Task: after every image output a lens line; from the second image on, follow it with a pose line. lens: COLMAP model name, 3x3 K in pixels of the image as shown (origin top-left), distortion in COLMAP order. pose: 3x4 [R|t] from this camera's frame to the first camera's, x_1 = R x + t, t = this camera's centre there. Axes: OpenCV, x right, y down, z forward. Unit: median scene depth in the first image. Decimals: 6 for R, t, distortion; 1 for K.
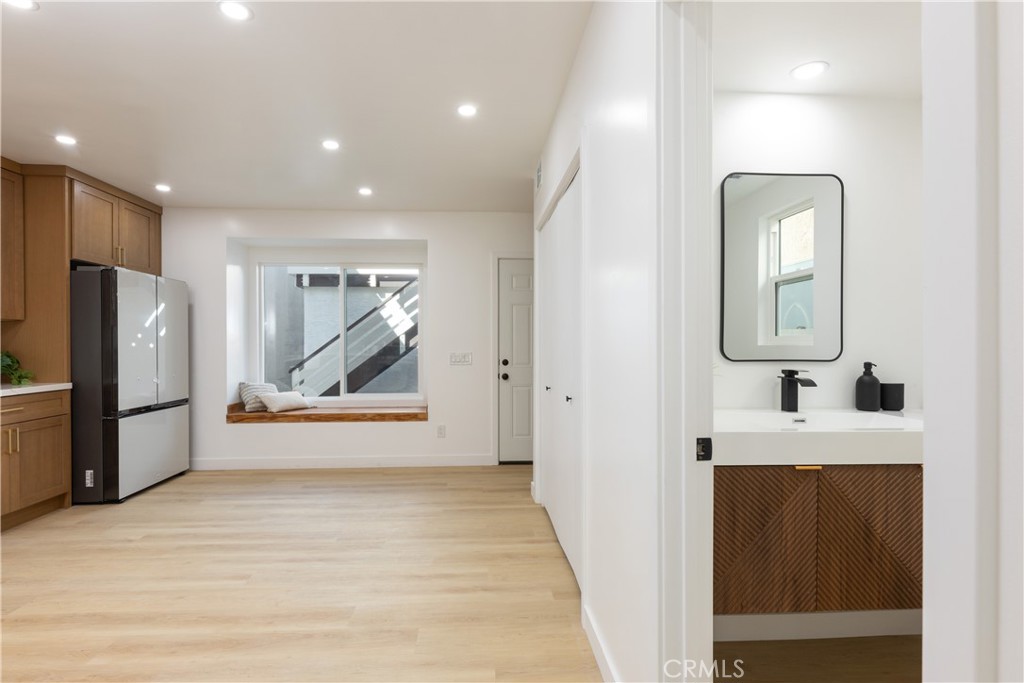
lens RADIAL K [[500.5, 0, 512.0], [0, 500.5, 341.5], [0, 0, 1]] dist [-0.001082, -0.000242]
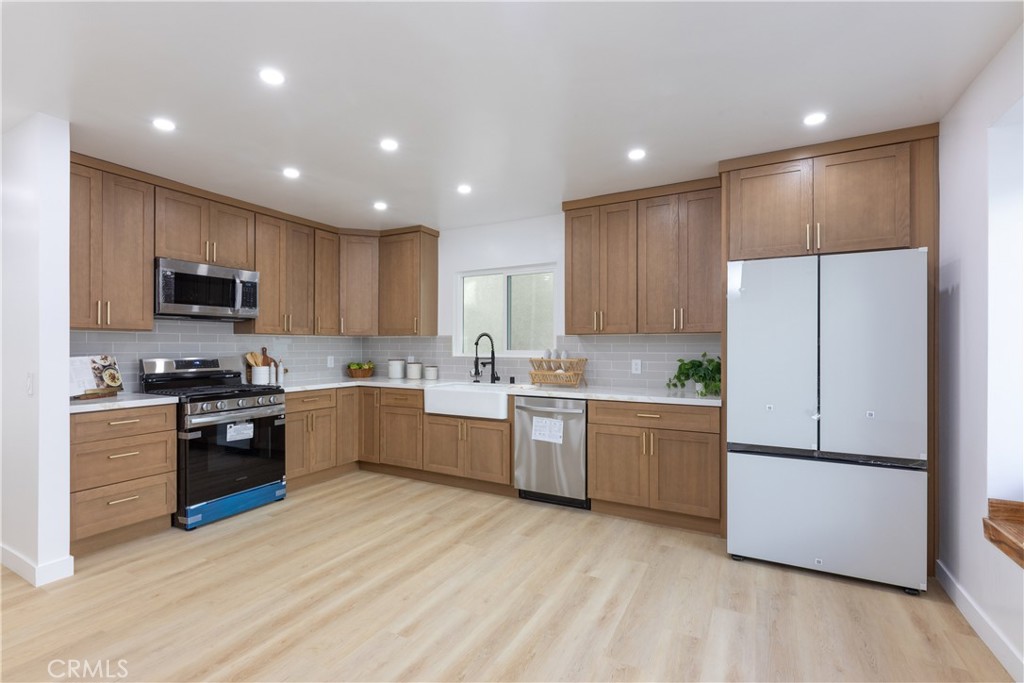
lens RADIAL K [[466.7, 0, 512.0], [0, 466.7, 341.5], [0, 0, 1]] dist [-0.003210, -0.000483]
pose [[-0.549044, -0.006817, -0.835766, 0.030986], [0.002001, 0.999953, -0.009470, -0.017326], [0.835791, -0.006872, -0.549004, 1.294183]]
